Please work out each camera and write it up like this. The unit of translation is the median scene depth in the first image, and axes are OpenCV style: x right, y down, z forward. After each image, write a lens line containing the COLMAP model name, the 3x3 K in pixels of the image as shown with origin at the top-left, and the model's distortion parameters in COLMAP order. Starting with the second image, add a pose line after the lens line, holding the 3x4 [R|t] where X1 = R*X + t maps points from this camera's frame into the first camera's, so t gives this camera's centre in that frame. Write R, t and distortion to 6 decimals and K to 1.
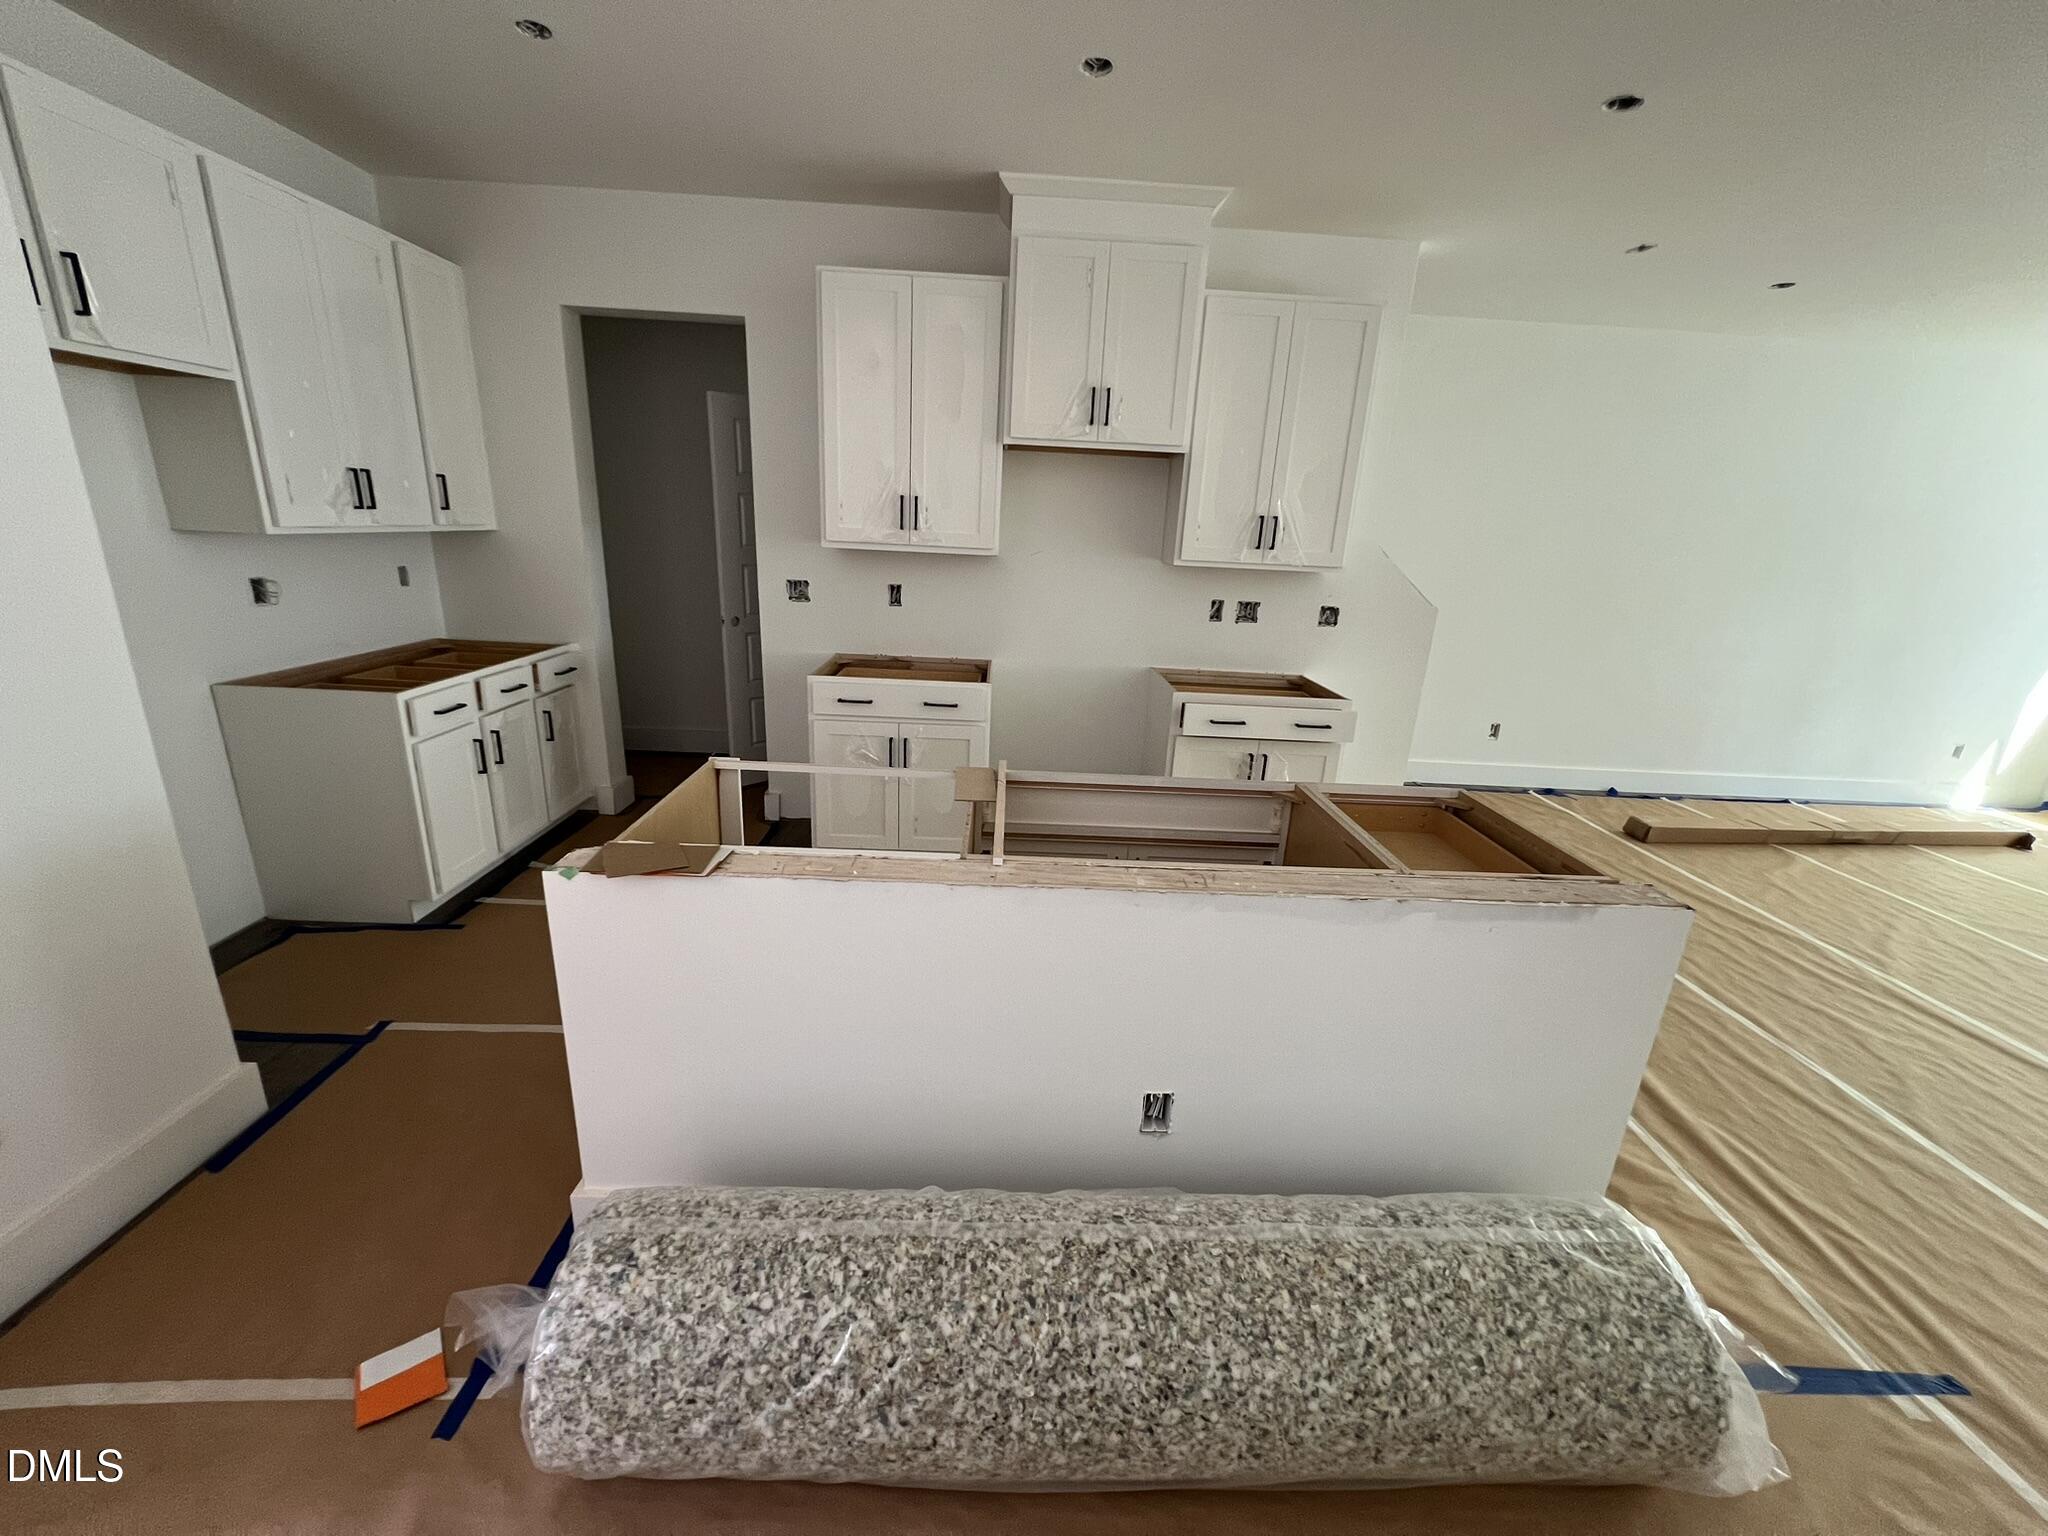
lens RADIAL K [[819.2, 0, 1029.3], [0, 819.2, 768.6], [0, 0, 1]] dist [-0.001427, -0.000357]
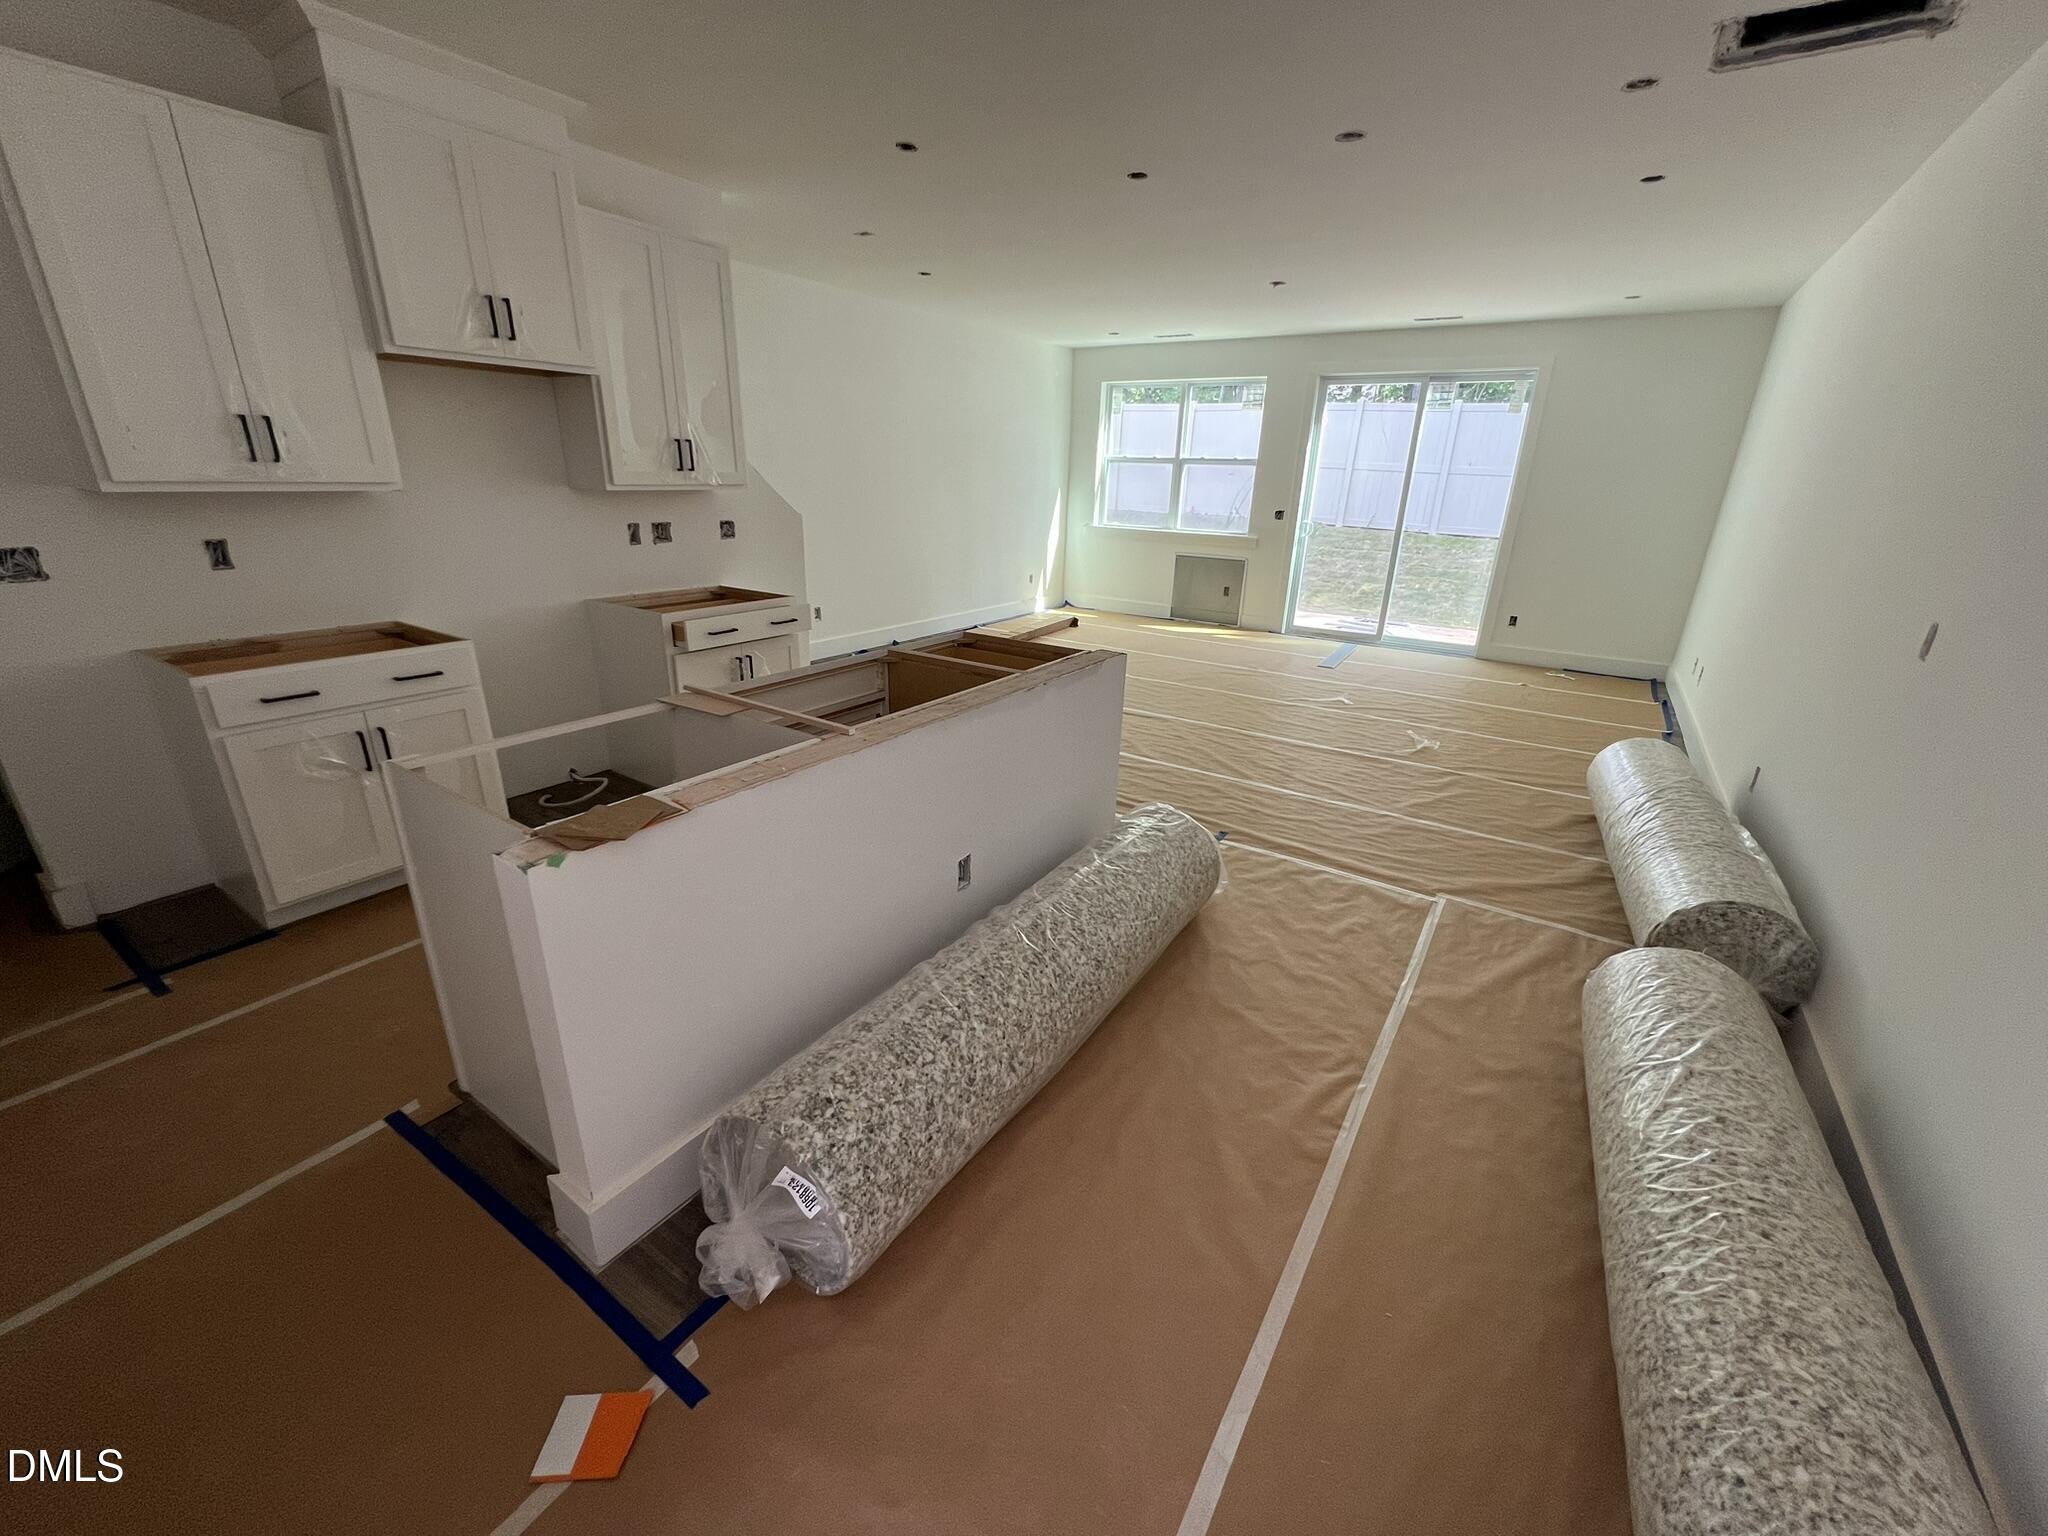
lens RADIAL K [[819.2, 0, 1023.8], [0, 819.2, 768.5], [0, 0, 1]] dist [-0.001427, -0.000357]
pose [[0.571364, -0.312460, 0.758889, -0.622263], [0.237420, 0.948080, 0.211604, -0.027319], [-0.785605, 0.059273, 0.615883, 0.008410]]
